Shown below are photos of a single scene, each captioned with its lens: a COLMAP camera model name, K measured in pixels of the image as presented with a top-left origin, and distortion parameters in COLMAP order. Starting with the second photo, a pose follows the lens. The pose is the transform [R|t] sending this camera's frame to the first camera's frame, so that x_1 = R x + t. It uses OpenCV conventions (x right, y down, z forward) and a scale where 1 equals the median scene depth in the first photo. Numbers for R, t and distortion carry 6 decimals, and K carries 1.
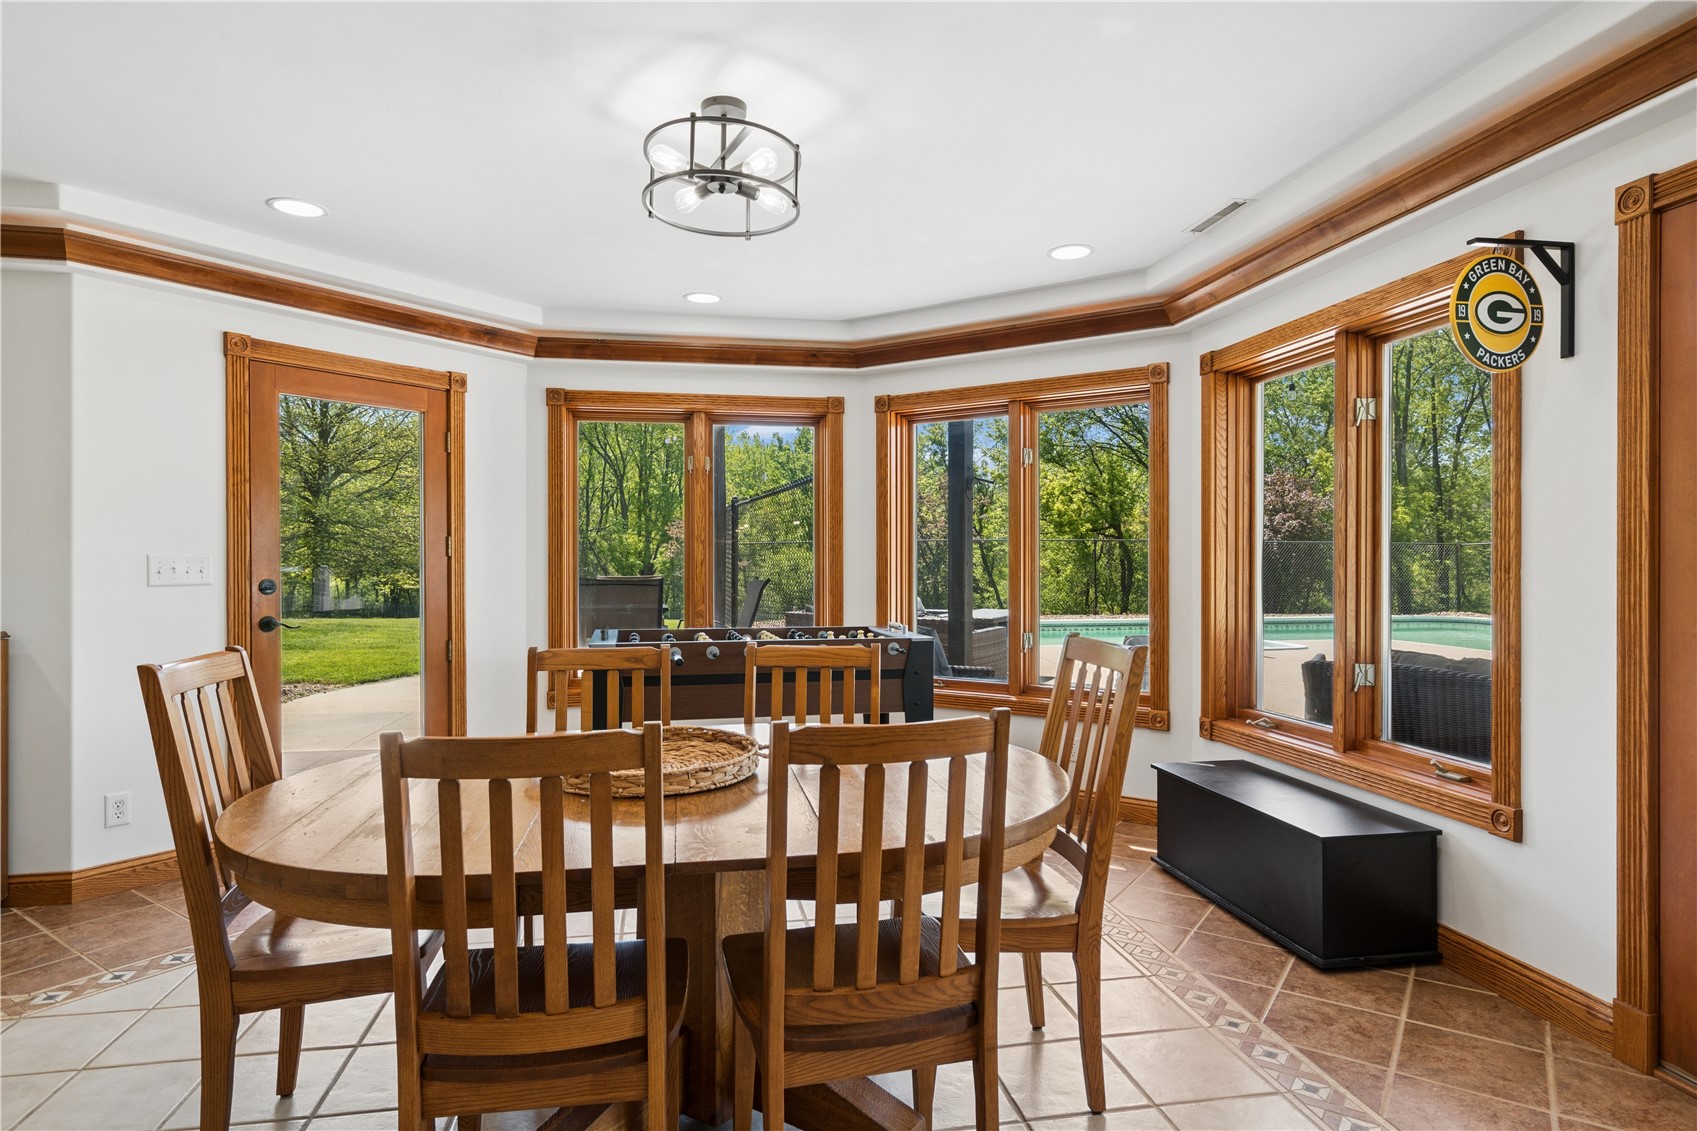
lens RADIAL K [[938.5, 0, 848.6], [0, 938.5, 566.9], [0, 0, 1]] dist [0.001112, 0.000262]
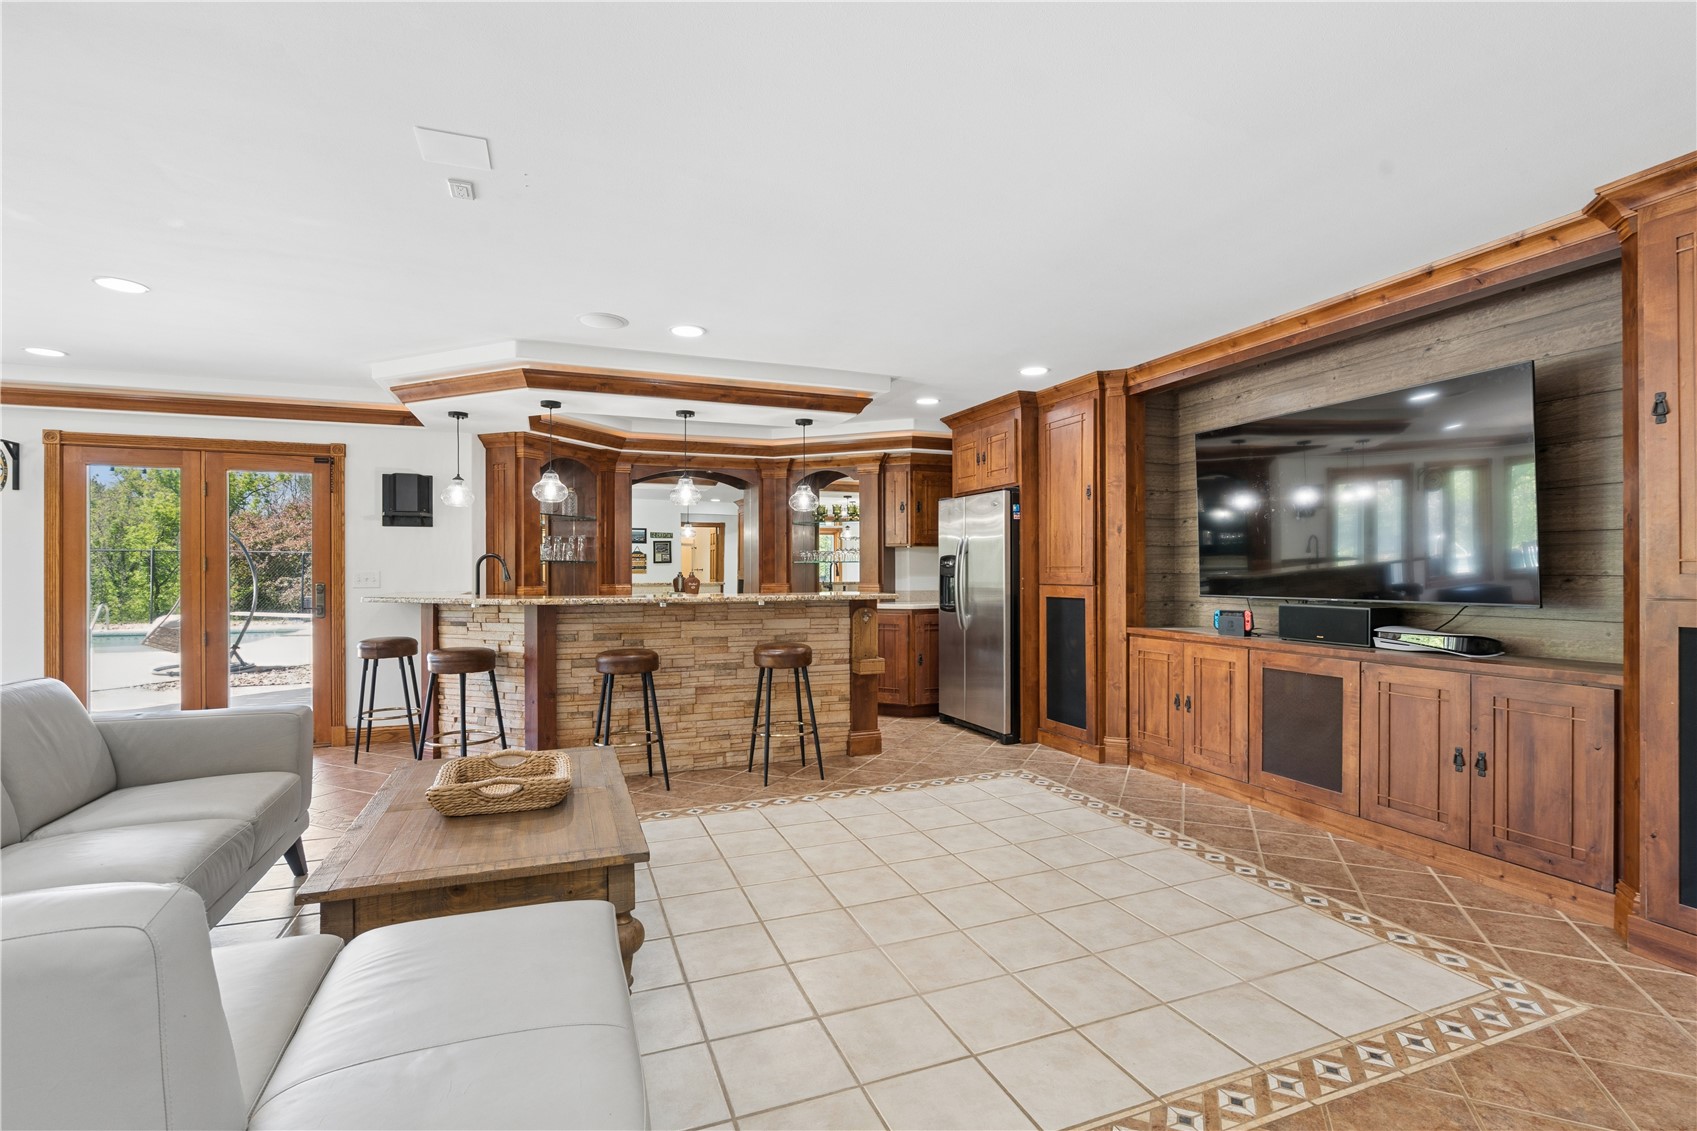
lens RADIAL K [[779.7, 0, 846.3], [0, 779.7, 572.6], [0, 0, 1]] dist [-0.009765, 0.000320]
pose [[-0.194274, 0.000473, 0.980947, -0.951329], [0.007386, 0.999972, 0.000981, 0.002878], [-0.980920, 0.007436, -0.194272, -0.423400]]
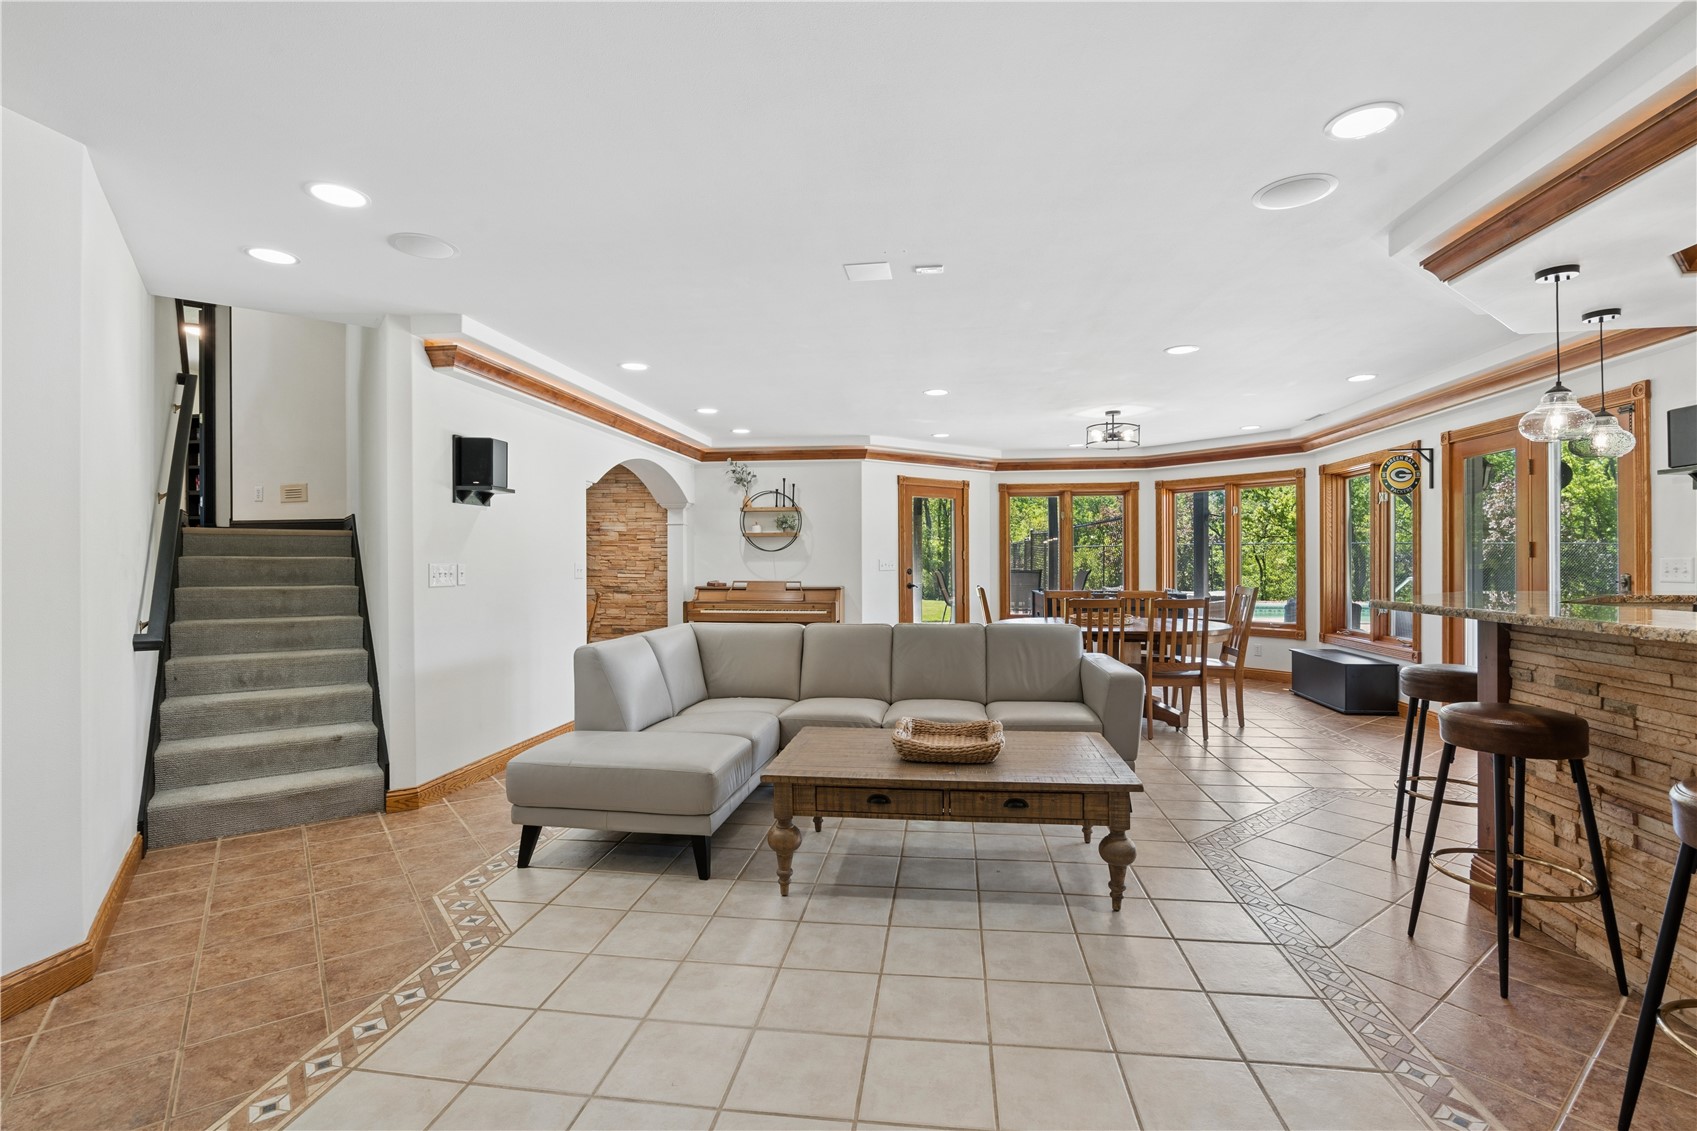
lens RADIAL K [[779.7, 0, 844.3], [0, 779.7, 563.1], [0, 0, 1]] dist [-0.009765, 0.000320]
pose [[0.950123, -0.001005, -0.311873, -0.109028], [0.000497, 0.999998, -0.001707, 0.002132], [0.311875, 0.001467, 0.950122, -1.044394]]
